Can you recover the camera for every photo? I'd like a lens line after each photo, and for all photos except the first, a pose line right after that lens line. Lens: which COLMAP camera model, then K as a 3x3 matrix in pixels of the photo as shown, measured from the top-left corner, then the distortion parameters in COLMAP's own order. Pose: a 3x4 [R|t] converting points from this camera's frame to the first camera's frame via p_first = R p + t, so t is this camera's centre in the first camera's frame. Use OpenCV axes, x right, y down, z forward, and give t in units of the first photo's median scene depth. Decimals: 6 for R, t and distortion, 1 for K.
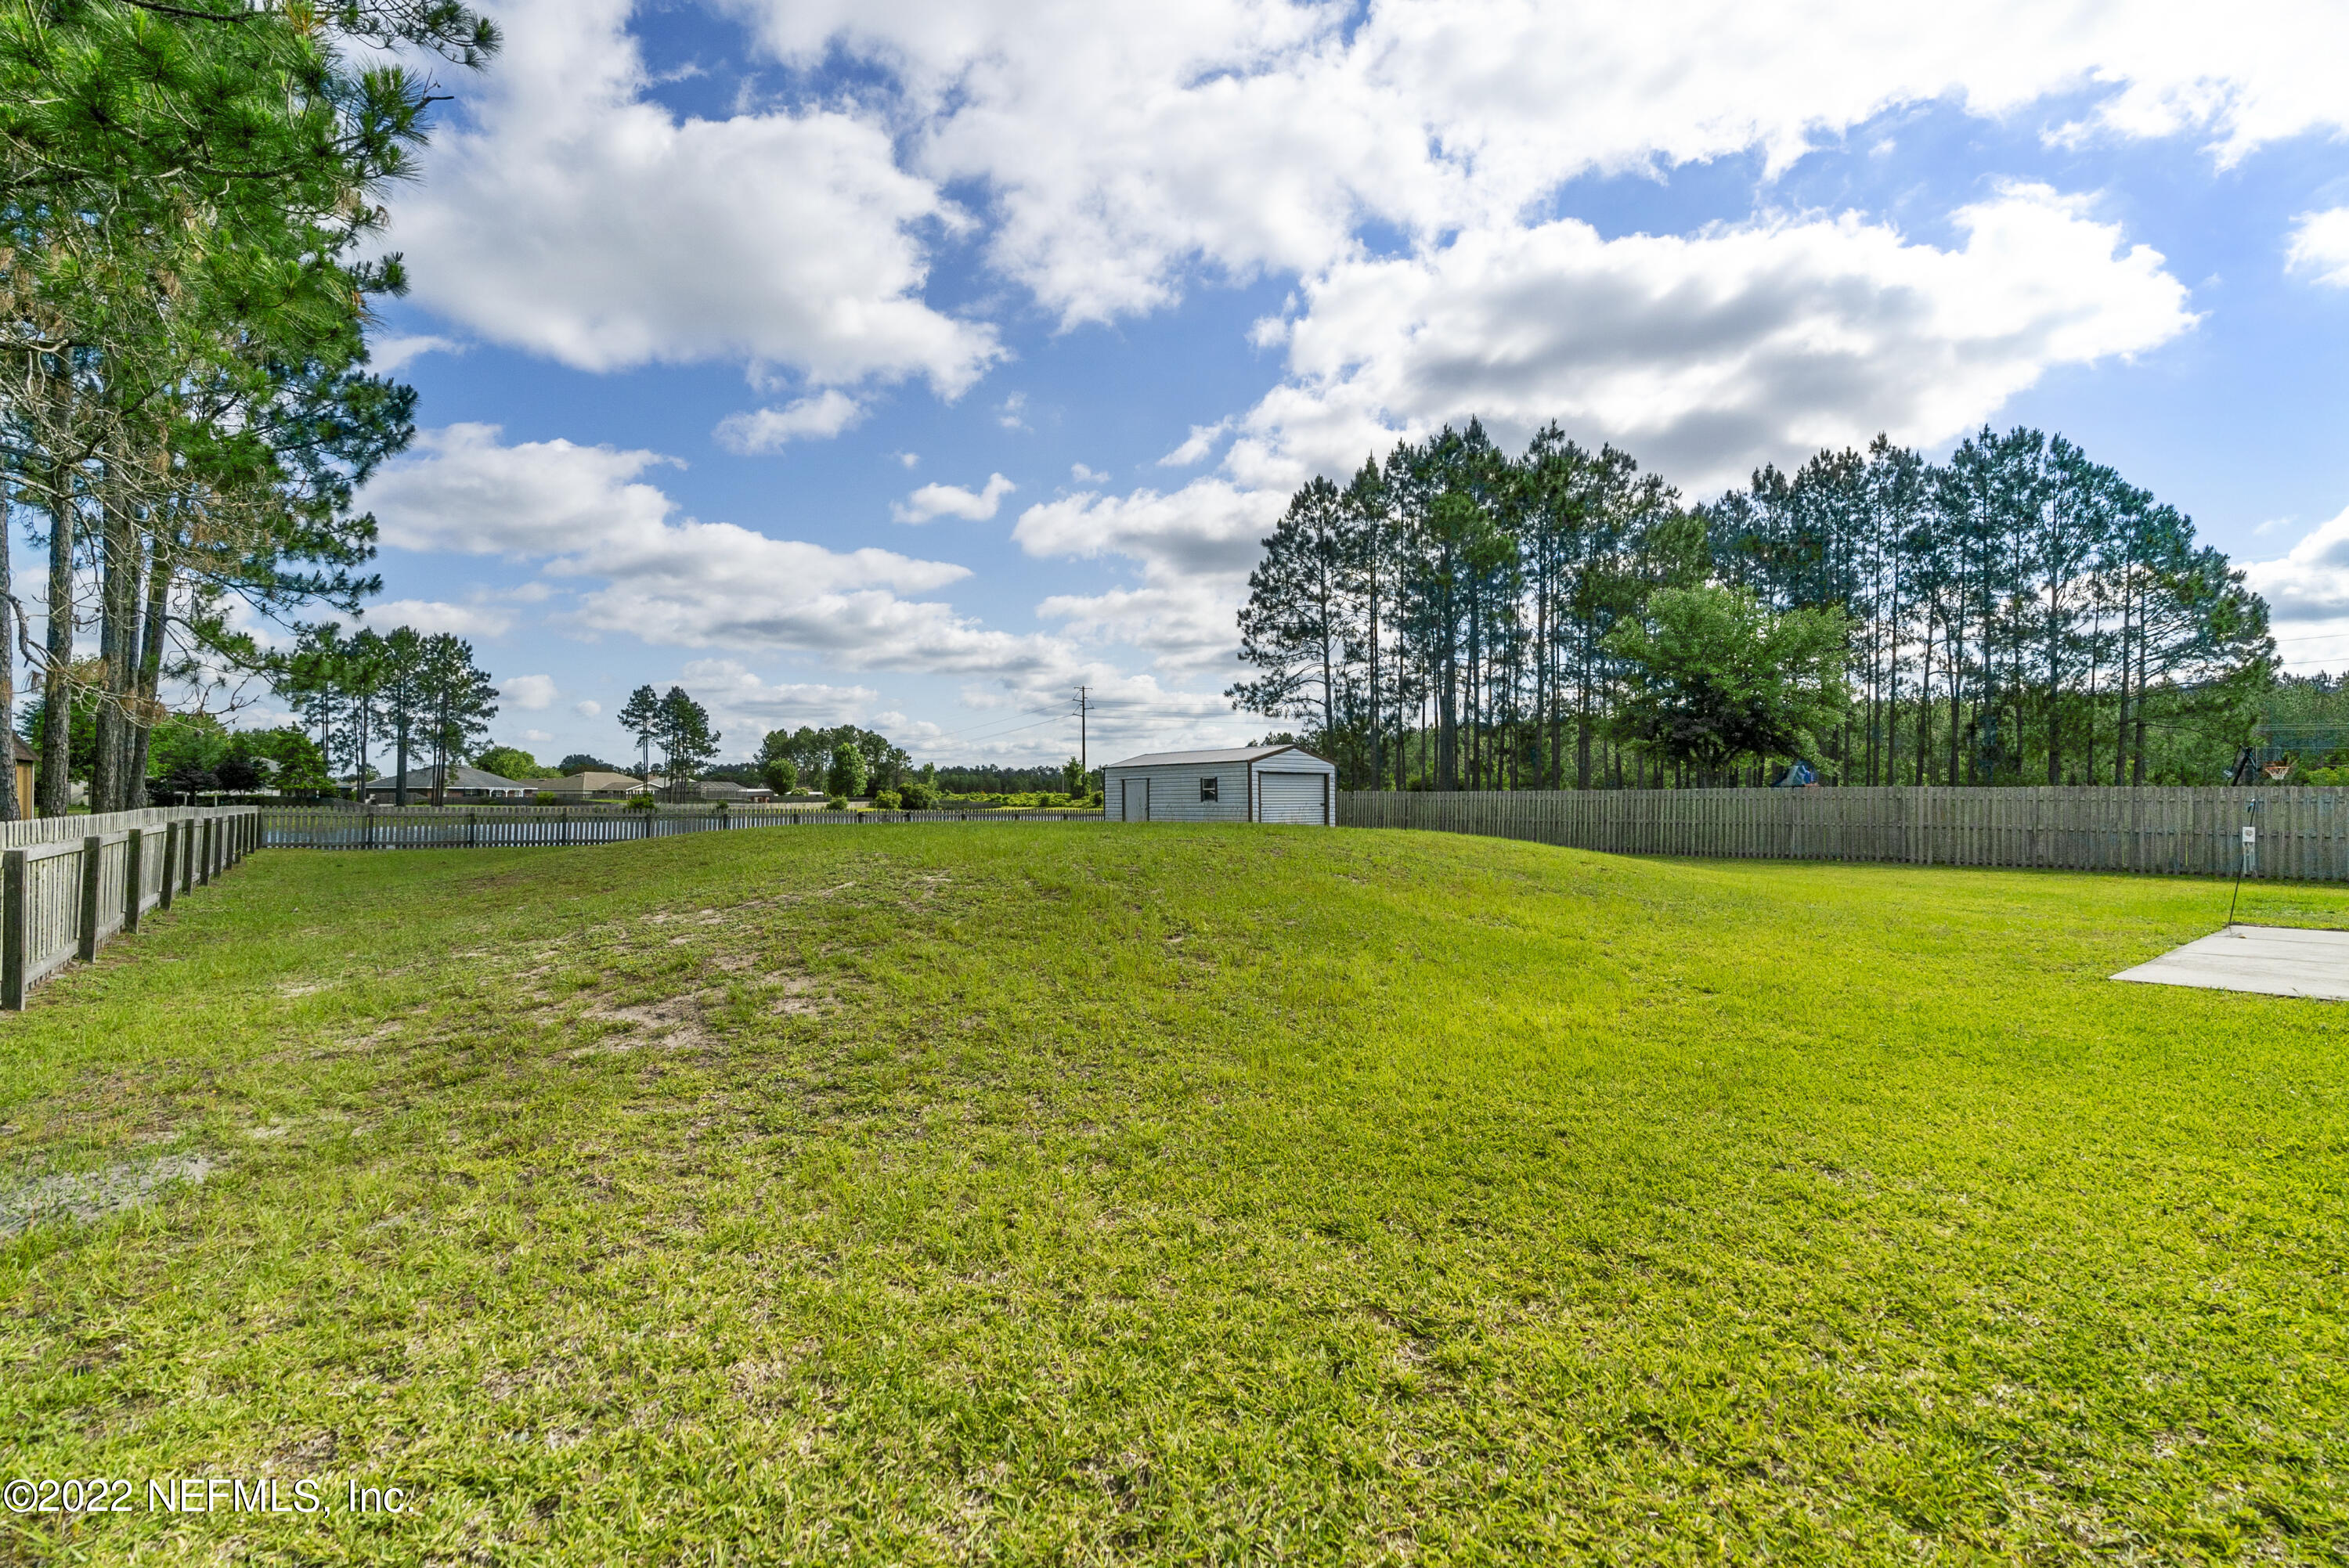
lens RADIAL K [[1083.8, 0, 1169.9], [0, 1083.8, 799.2], [0, 0, 1]] dist [-0.004318, 0.001146]
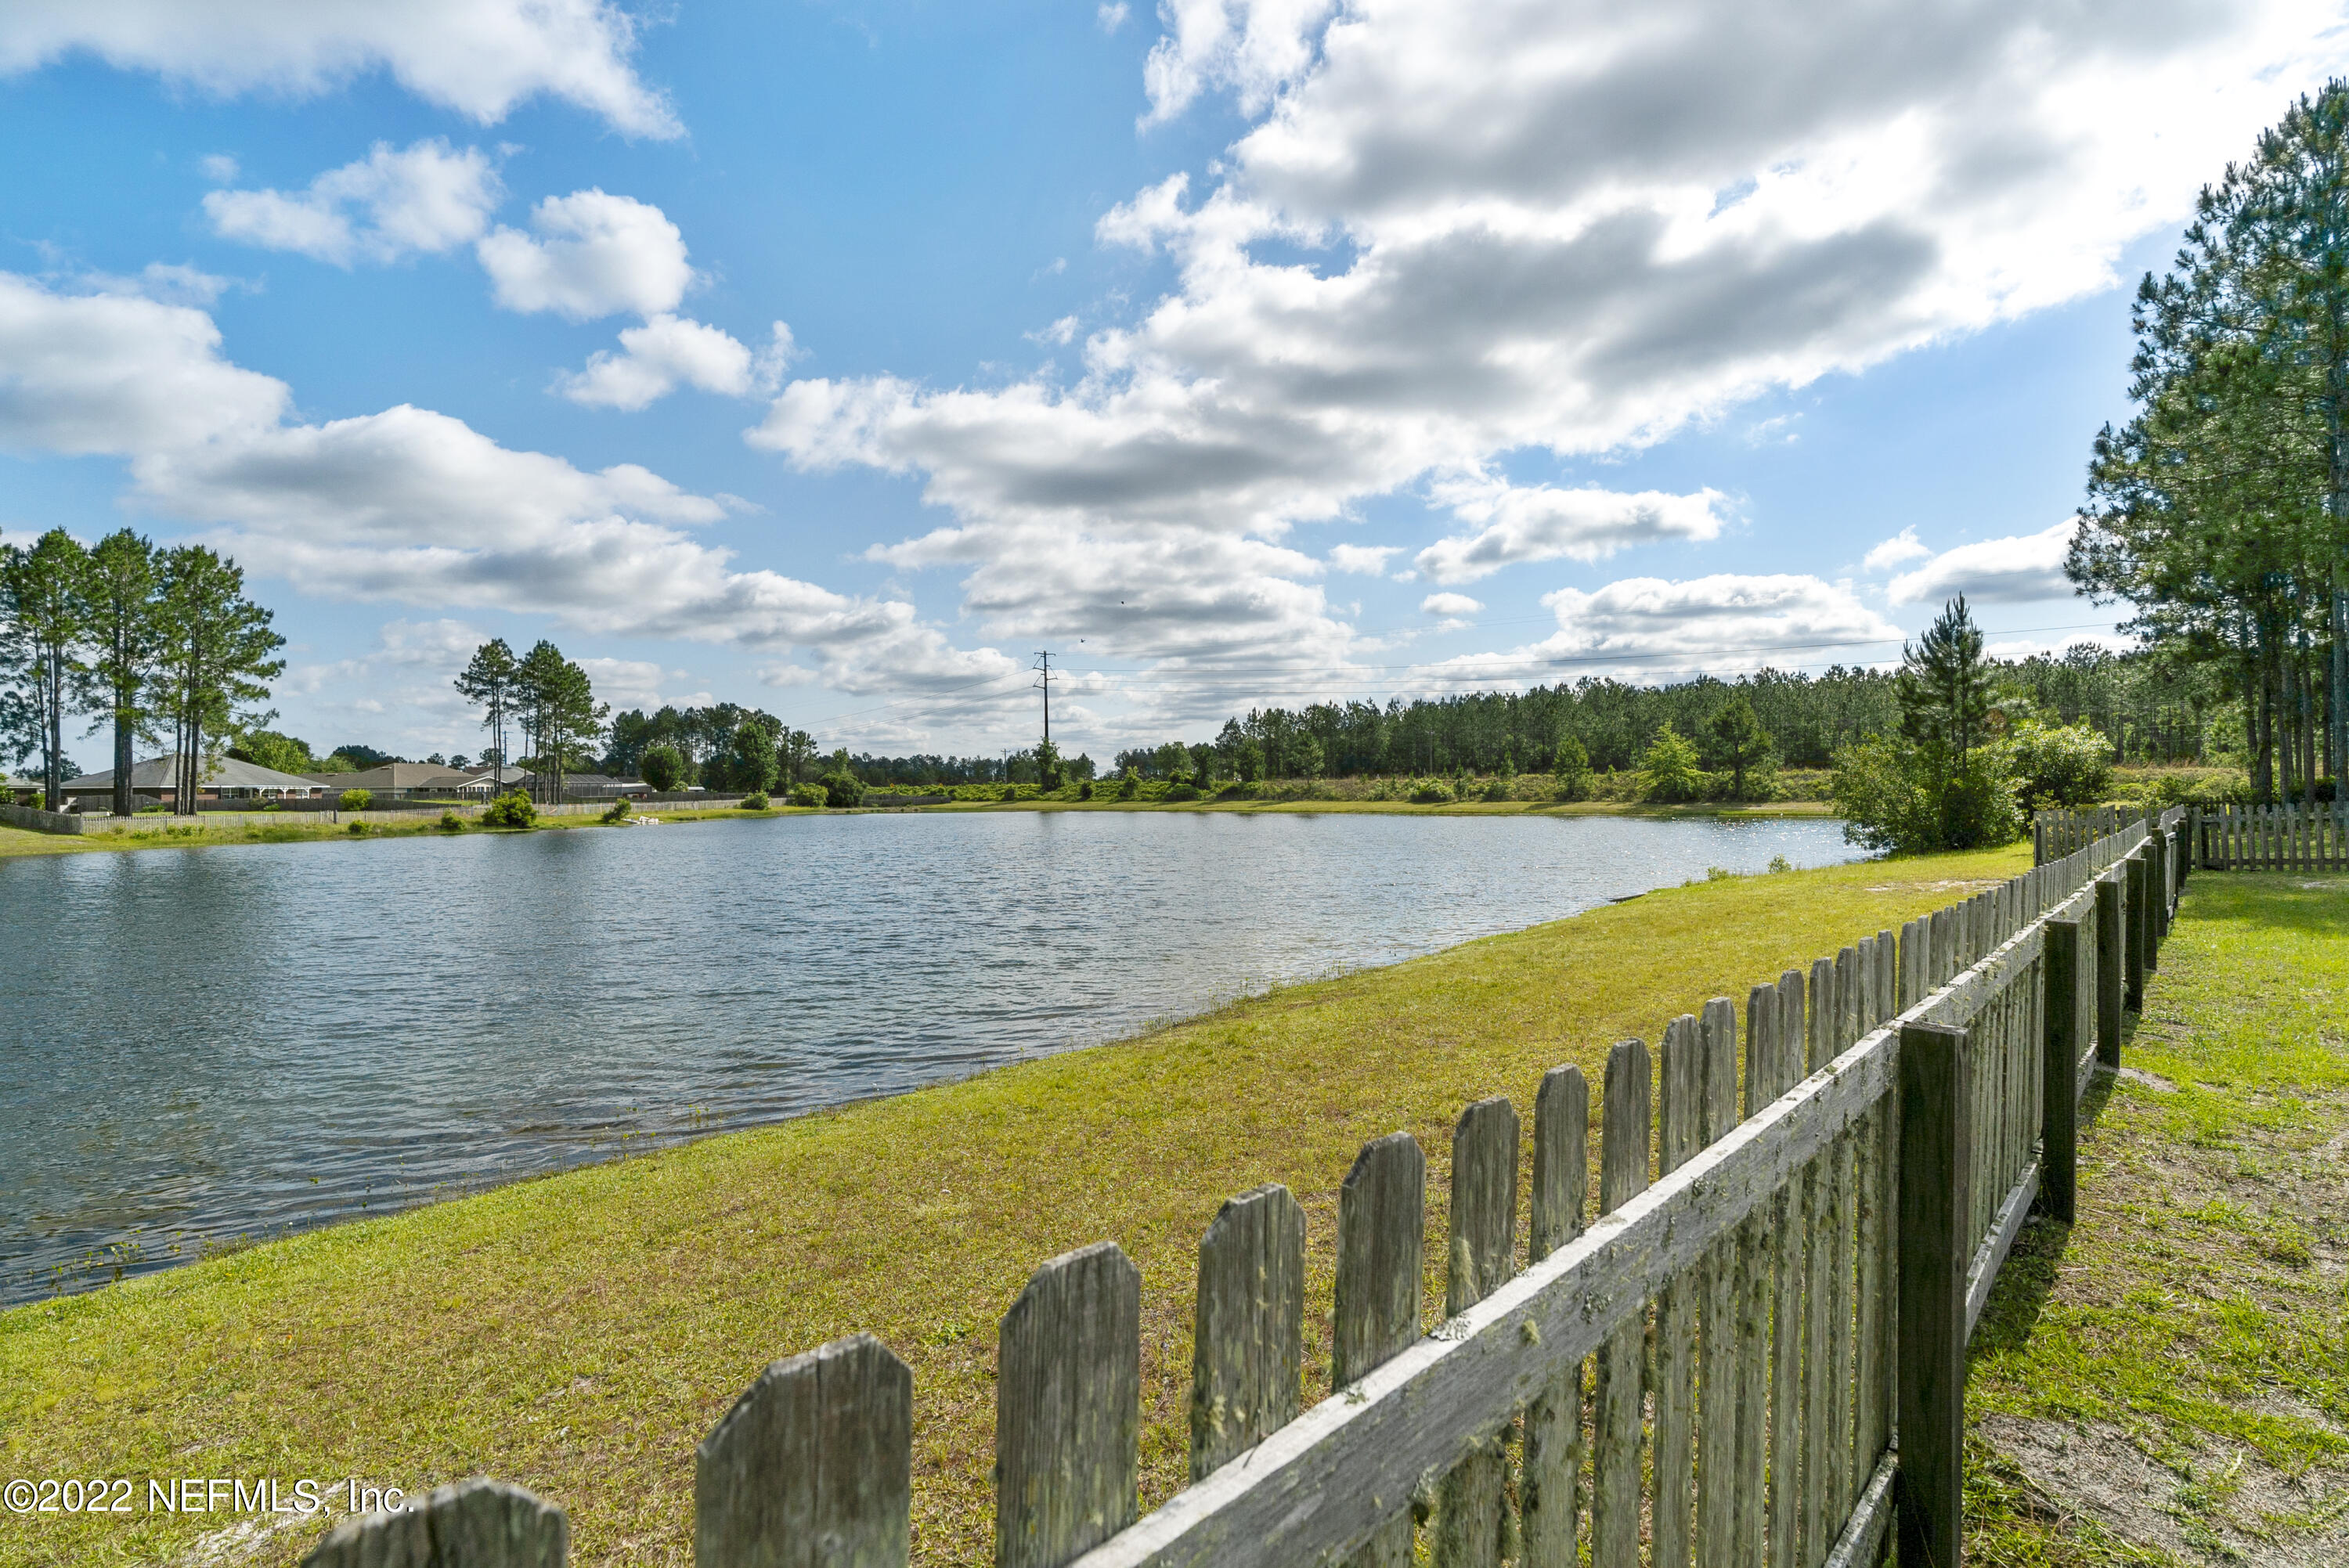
lens RADIAL K [[1149.5, 0, 1179.2], [0, 1149.5, 781.8], [0, 0, 1]] dist [-0.004275, 0.000461]
pose [[0.990785, -0.013772, 0.134741, -0.179664], [0.014701, 0.999875, -0.005902, -0.000414], [-0.134643, 0.007829, 0.990863, 0.241137]]
